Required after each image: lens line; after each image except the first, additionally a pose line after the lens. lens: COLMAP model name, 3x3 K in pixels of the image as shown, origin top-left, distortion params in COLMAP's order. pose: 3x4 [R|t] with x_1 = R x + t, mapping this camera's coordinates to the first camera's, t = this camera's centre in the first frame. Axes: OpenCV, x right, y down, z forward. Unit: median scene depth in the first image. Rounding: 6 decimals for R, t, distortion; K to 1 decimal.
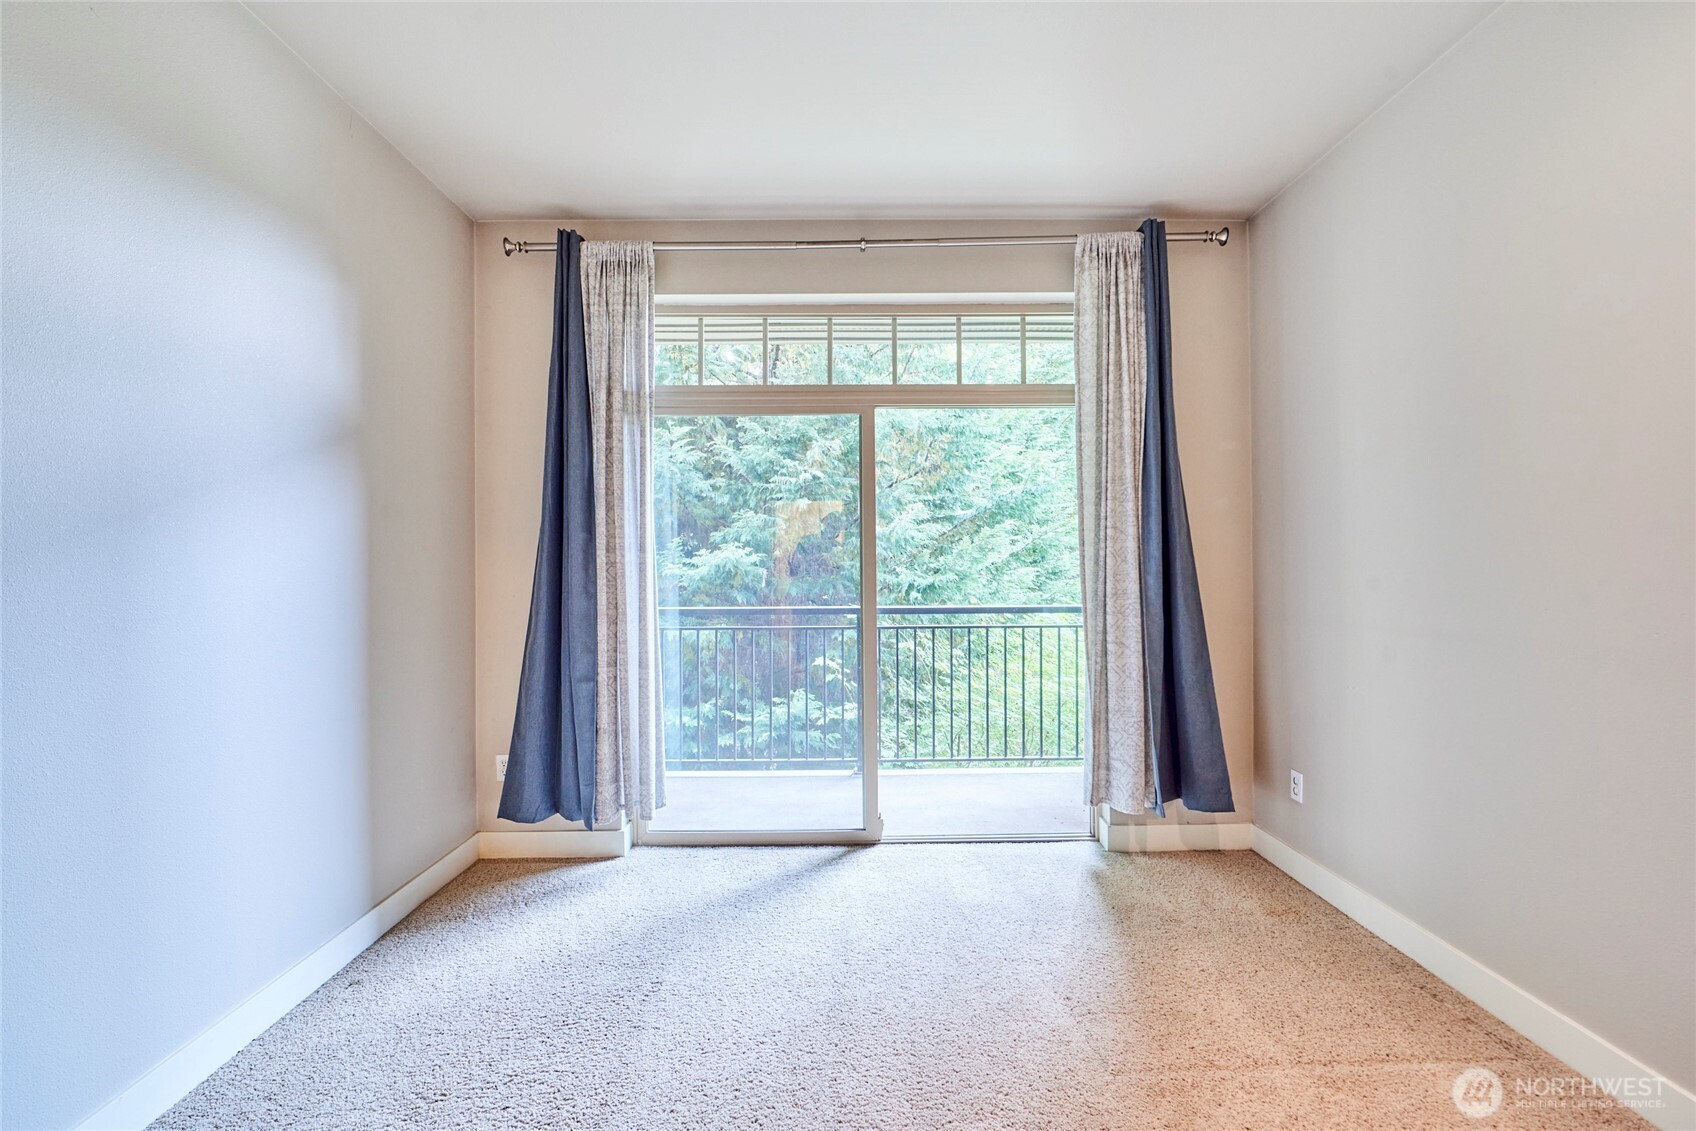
lens RADIAL K [[744.9, 0, 848.0], [0, 744.9, 565.5], [0, 0, 1]] dist [-0.011677, 0.000349]
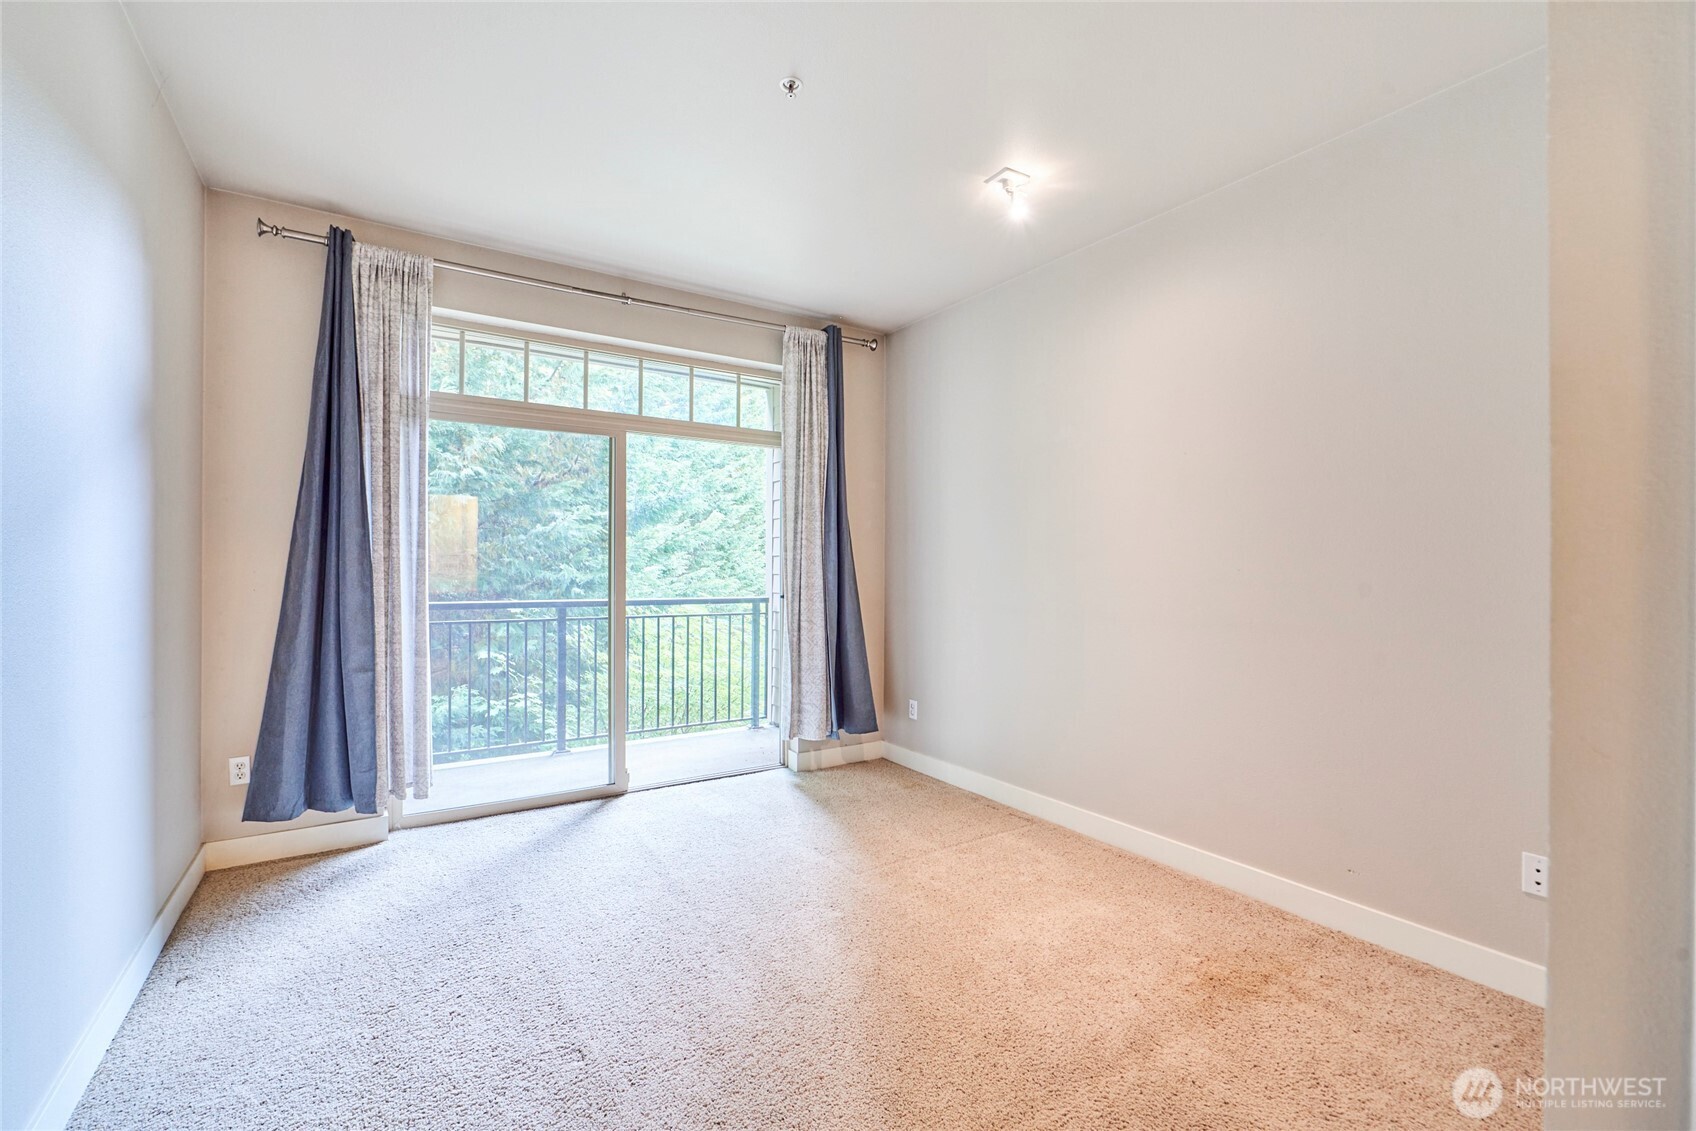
lens RADIAL K [[744.9, 0, 848.0], [0, 744.9, 565.5], [0, 0, 1]] dist [-0.011677, 0.000349]
pose [[0.841049, 0.013017, 0.540802, -0.334427], [-0.014234, 0.999897, -0.001930, 0.000073], [-0.540771, -0.006075, 0.841148, -0.224596]]
